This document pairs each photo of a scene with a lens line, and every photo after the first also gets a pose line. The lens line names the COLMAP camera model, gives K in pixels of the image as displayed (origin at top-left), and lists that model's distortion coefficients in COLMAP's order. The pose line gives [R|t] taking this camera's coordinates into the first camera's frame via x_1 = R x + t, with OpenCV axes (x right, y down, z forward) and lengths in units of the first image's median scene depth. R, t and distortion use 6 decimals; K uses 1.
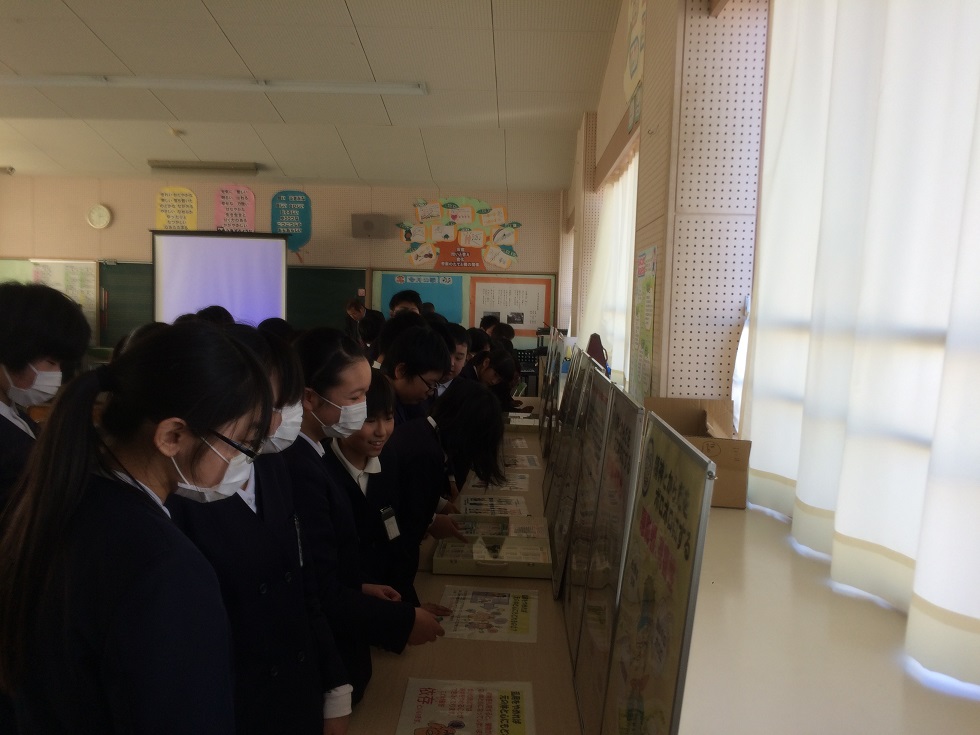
lens RADIAL K [[843.3, 0, 498.9], [0, 843.3, 359.4], [0, 0, 1]] dist [0.072907, -0.110416]
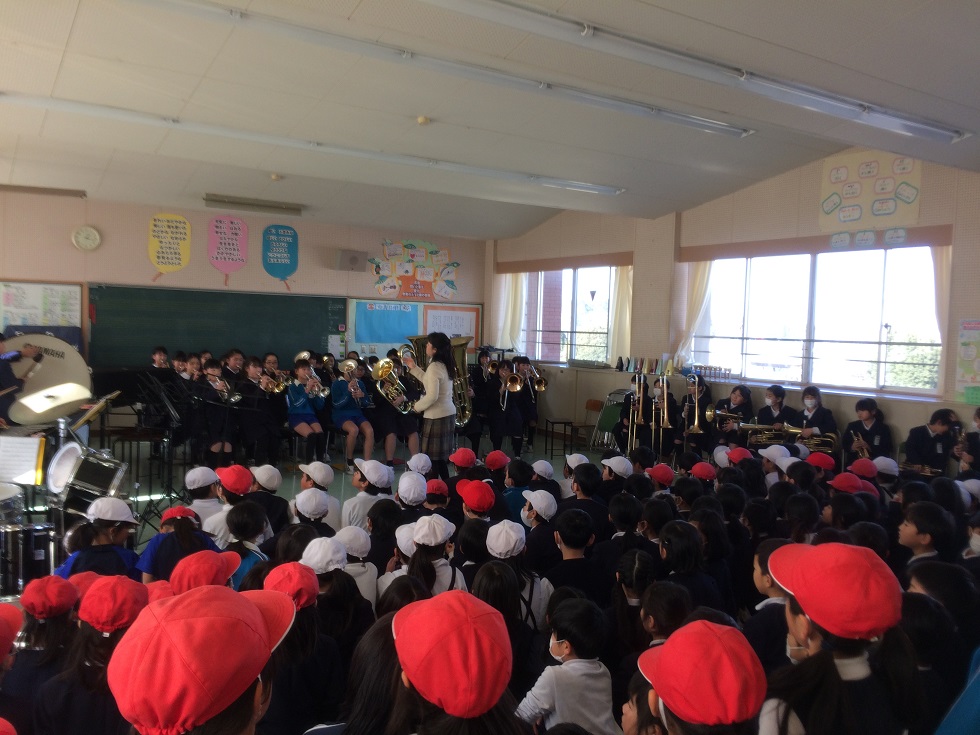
lens RADIAL K [[843.3, 0, 495.3], [0, 843.3, 362.2], [0, 0, 1]] dist [0.072907, -0.110416]
pose [[0.813584, -0.026652, 0.580836, -0.666641], [0.029362, 0.999558, 0.004738, -0.018144], [-0.580706, 0.013200, 0.814007, -0.055416]]
